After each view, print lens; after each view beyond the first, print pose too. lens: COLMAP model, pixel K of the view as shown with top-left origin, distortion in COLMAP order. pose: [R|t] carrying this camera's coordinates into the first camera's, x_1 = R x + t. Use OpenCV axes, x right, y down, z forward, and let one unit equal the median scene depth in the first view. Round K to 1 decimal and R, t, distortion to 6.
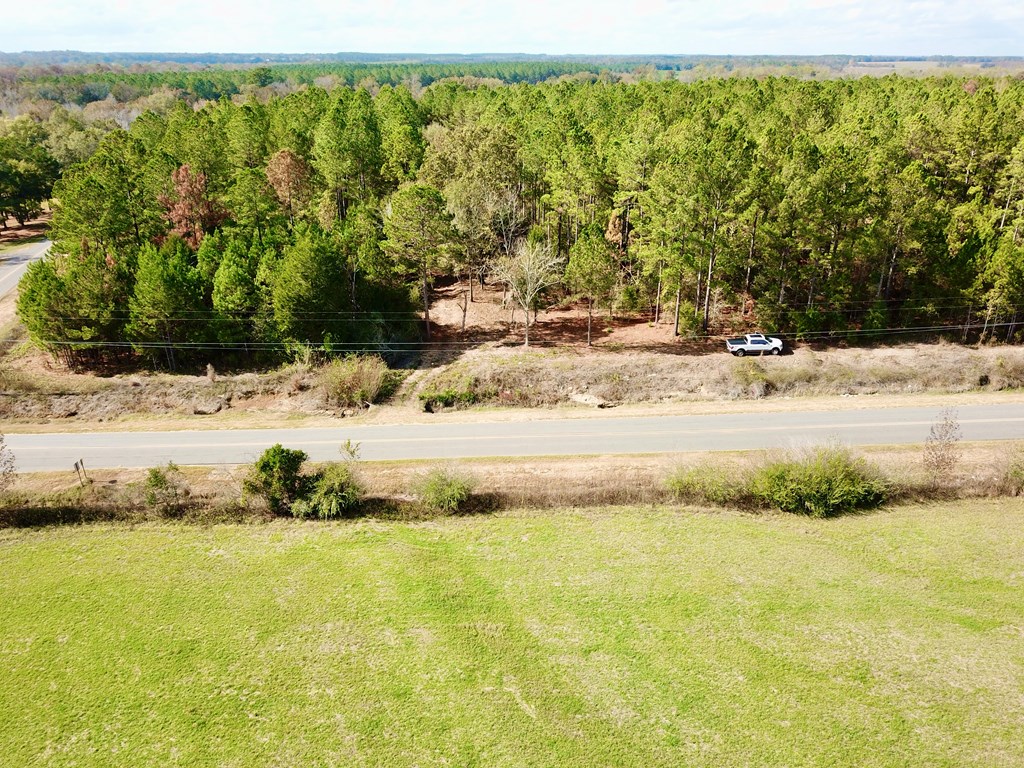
lens RADIAL K [[778.0, 0, 512.0], [0, 778.0, 384.0], [0, 0, 1]] dist [0.052052, -0.002280]
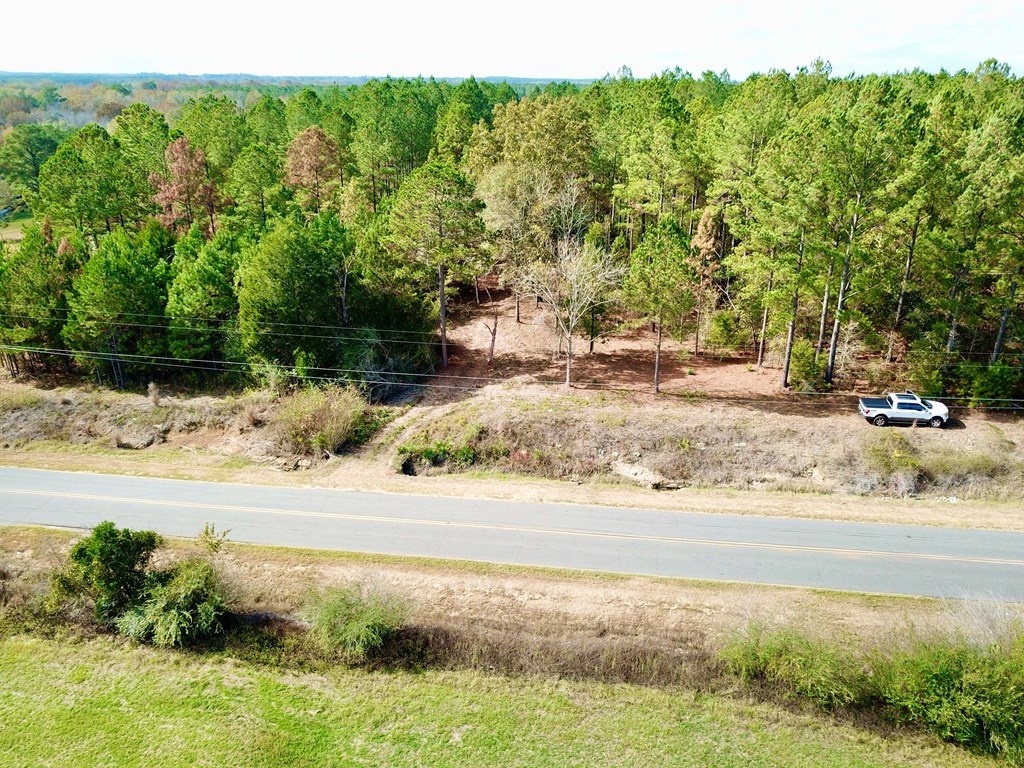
lens RADIAL K [[786.5, 0, 512.0], [0, 786.5, 384.0], [0, 0, 1]] dist [0.001720, 0.011698]
pose [[0.985250, 0.068645, -0.156746, 0.086330], [-0.073358, 0.997005, -0.024482, -0.031406], [0.154596, 0.035620, 0.987335, 0.288662]]
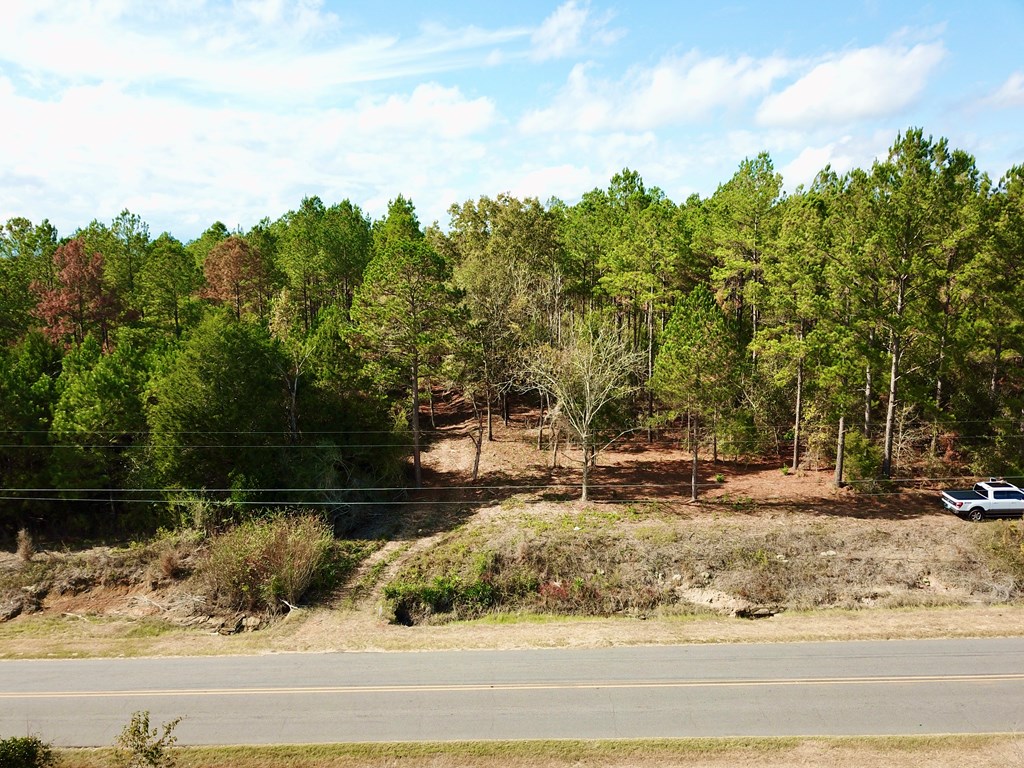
lens RADIAL K [[786.5, 0, 512.0], [0, 786.5, 384.0], [0, 0, 1]] dist [0.001720, 0.011698]
pose [[0.999729, 0.002444, -0.023152, -0.022771], [-0.007914, 0.970928, -0.239240, 0.006443], [0.021894, 0.239358, 0.970684, 0.434726]]
